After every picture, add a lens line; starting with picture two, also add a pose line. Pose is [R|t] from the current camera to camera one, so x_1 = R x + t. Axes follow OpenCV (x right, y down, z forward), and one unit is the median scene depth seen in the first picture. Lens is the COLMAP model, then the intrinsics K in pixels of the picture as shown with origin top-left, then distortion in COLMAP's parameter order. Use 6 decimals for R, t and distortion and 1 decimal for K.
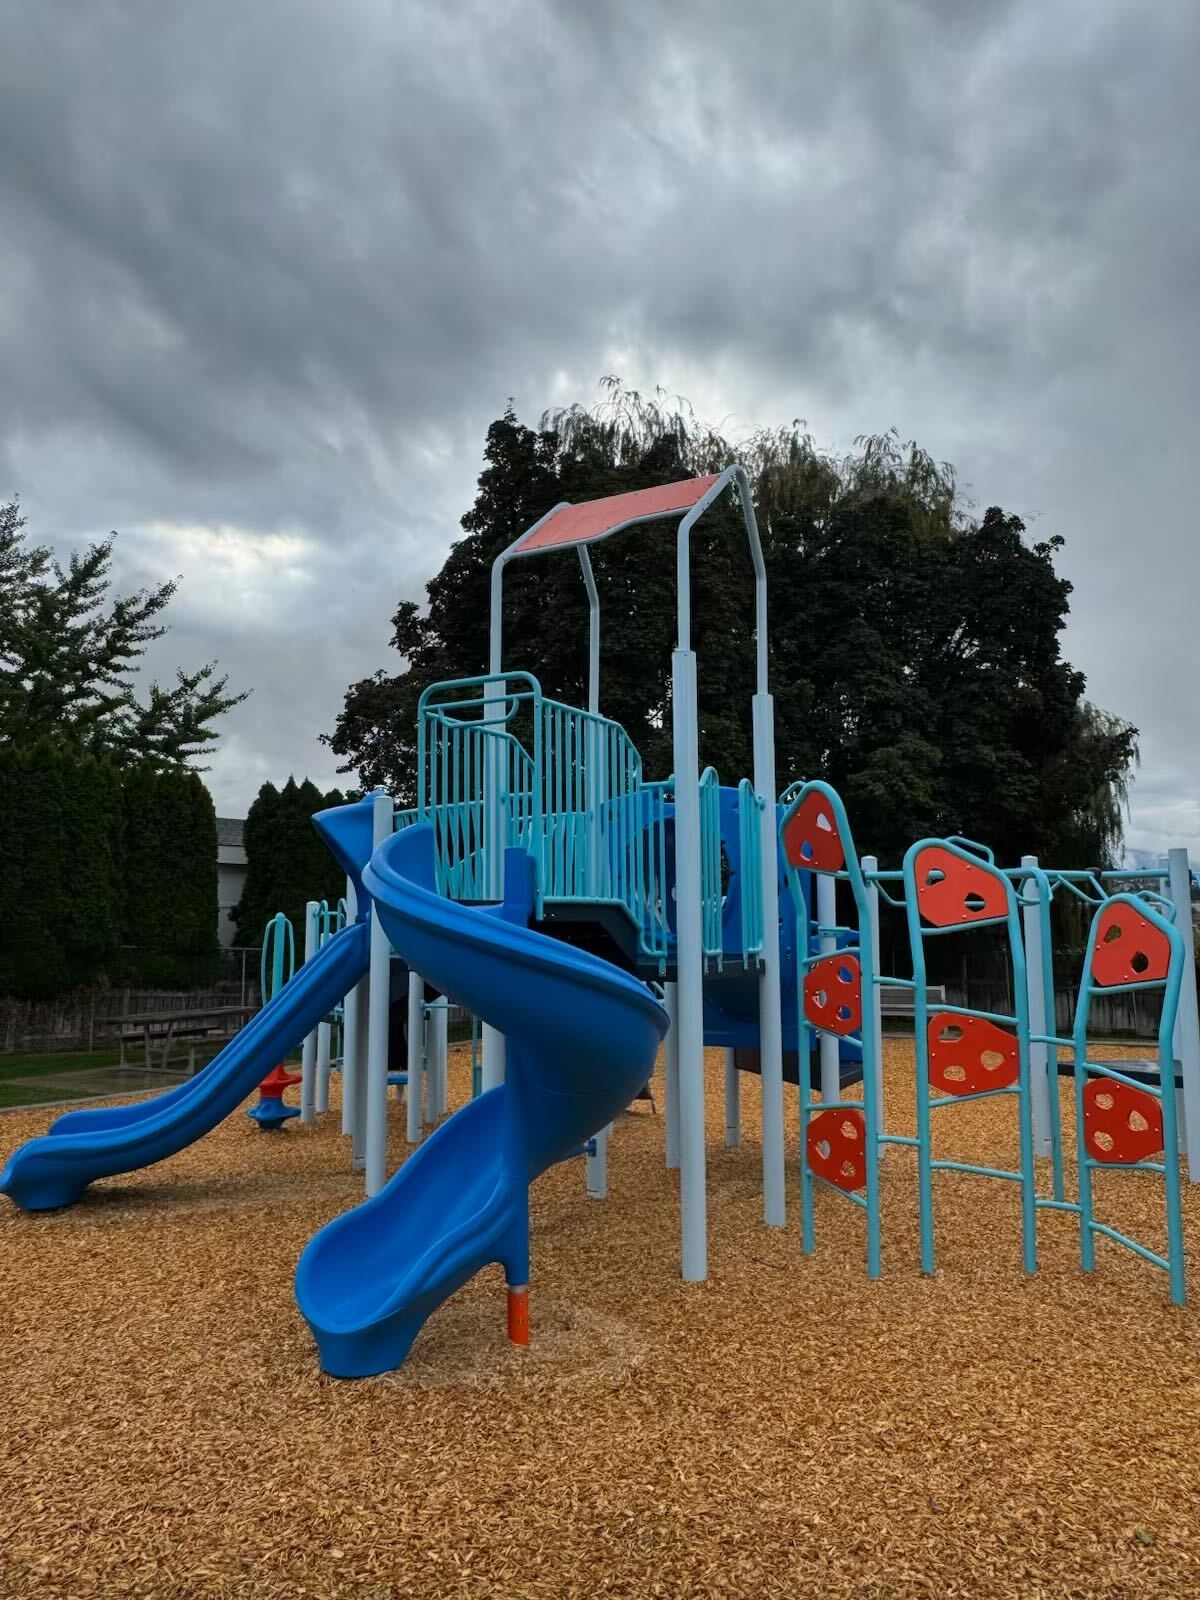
lens RADIAL K [[1063.8, 0, 619.3], [0, 1063.8, 798.6], [0, 0, 1]] dist [-0.013816, -0.001543]
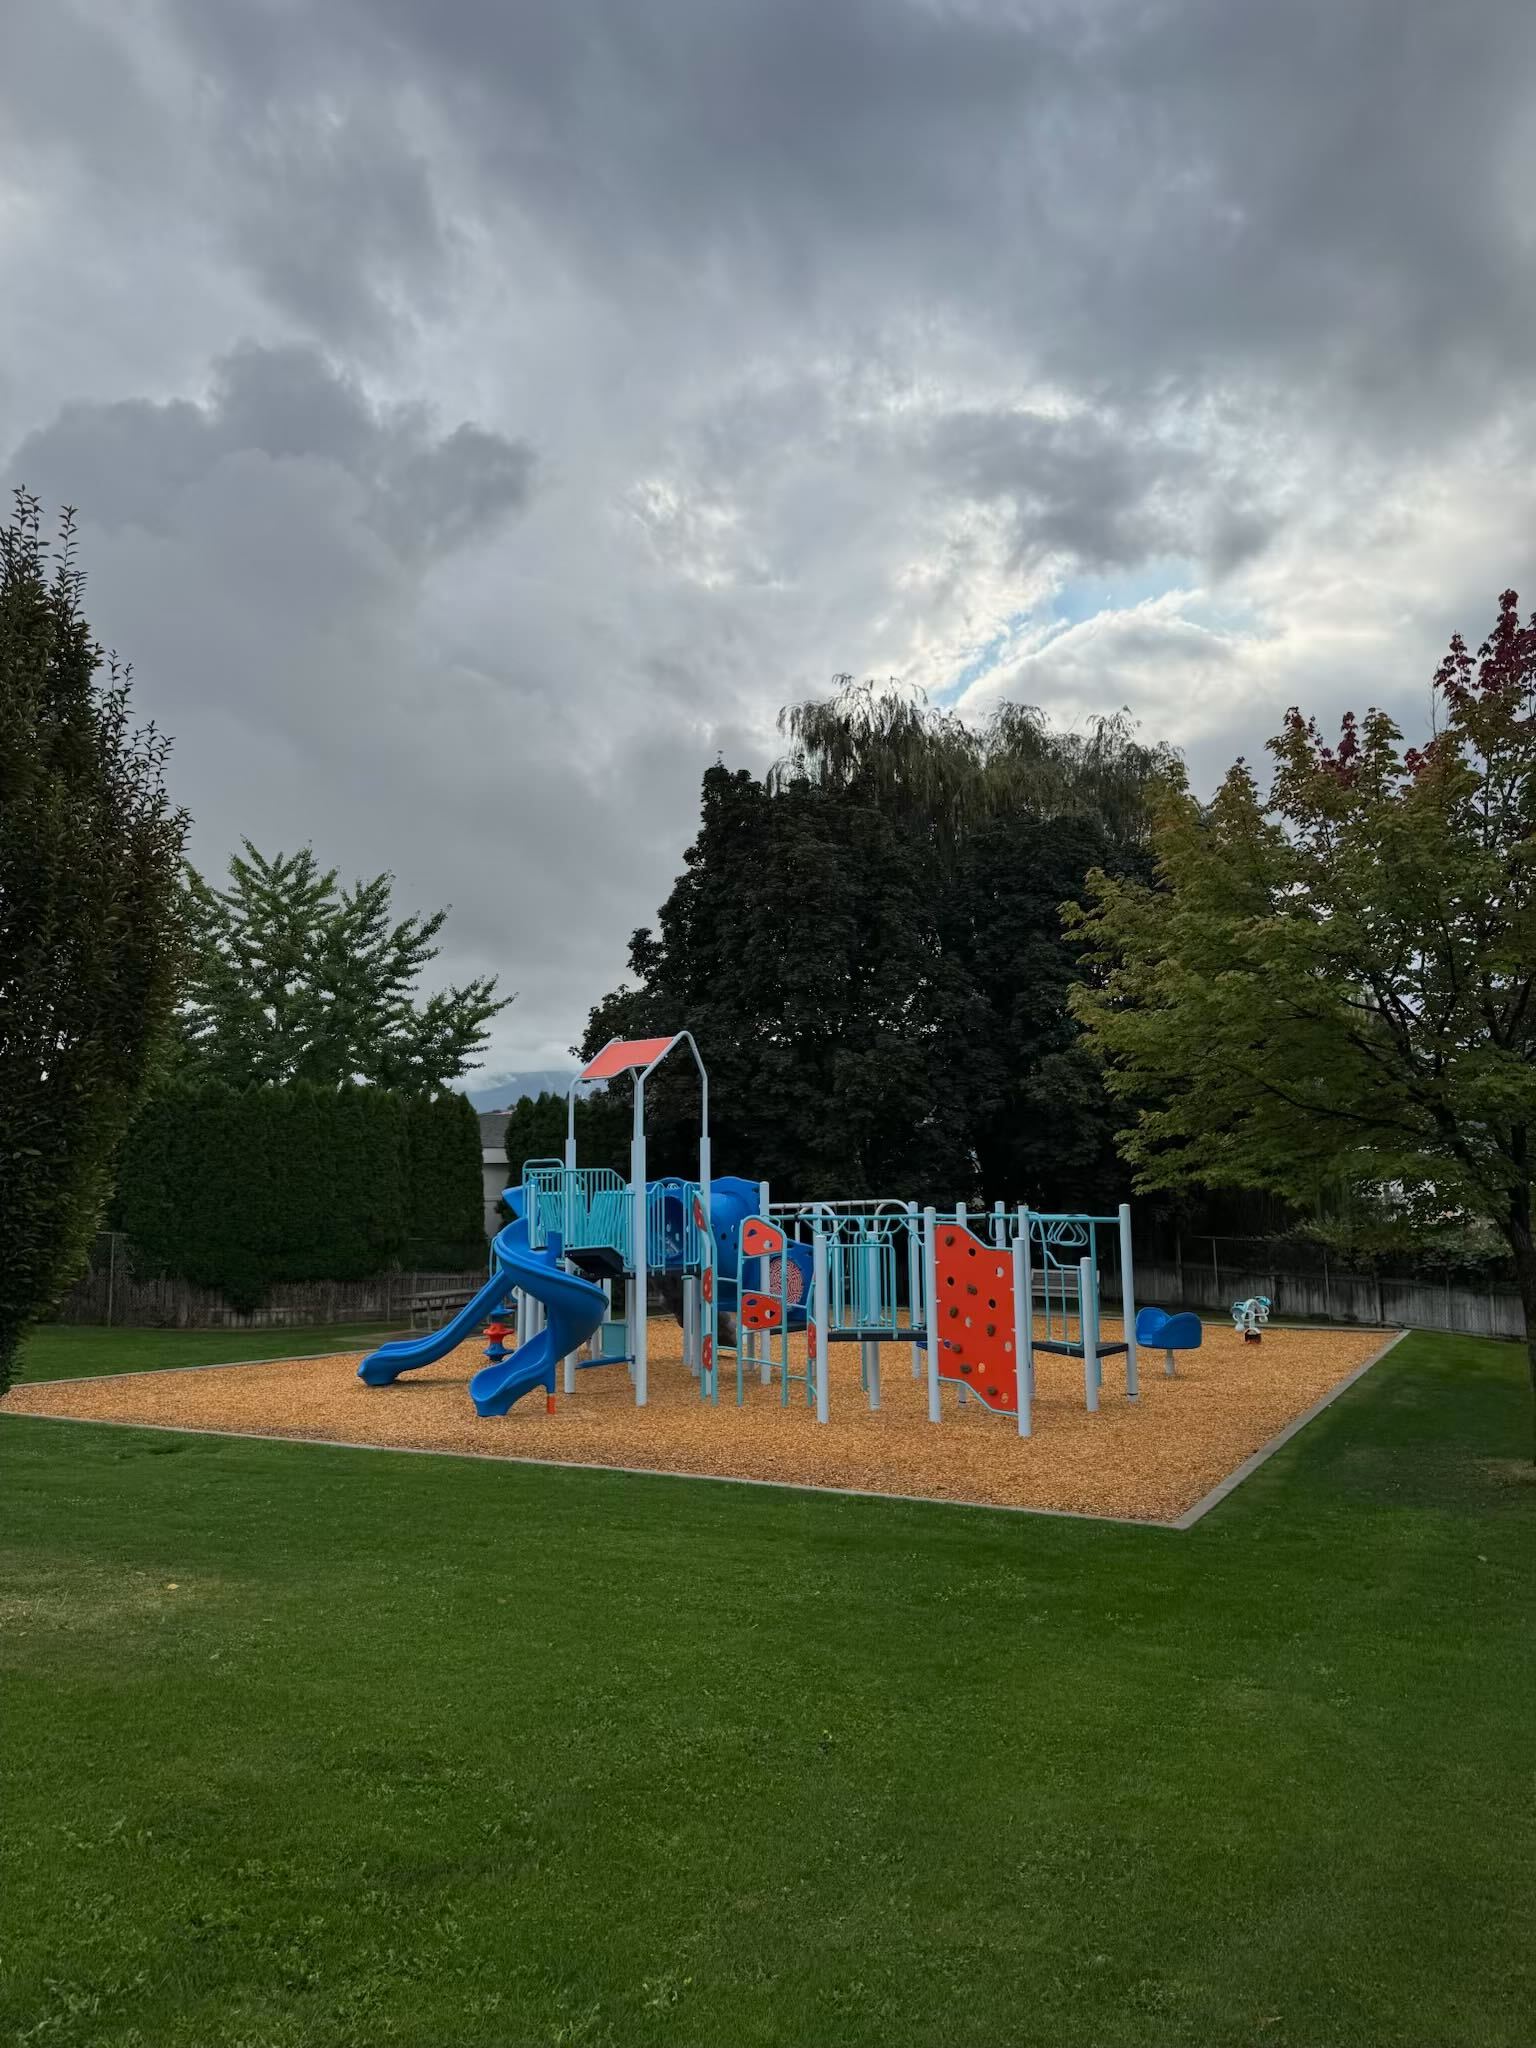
lens RADIAL K [[1438.2, 0, 814.8], [0, 1438.2, 1021.7], [0, 0, 1]] dist [0.109338, -0.150259]
pose [[0.986267, -0.024841, -0.163277, 0.232782], [0.027635, 0.999508, 0.014865, -0.103348], [0.162827, -0.019173, 0.986468, -0.490796]]
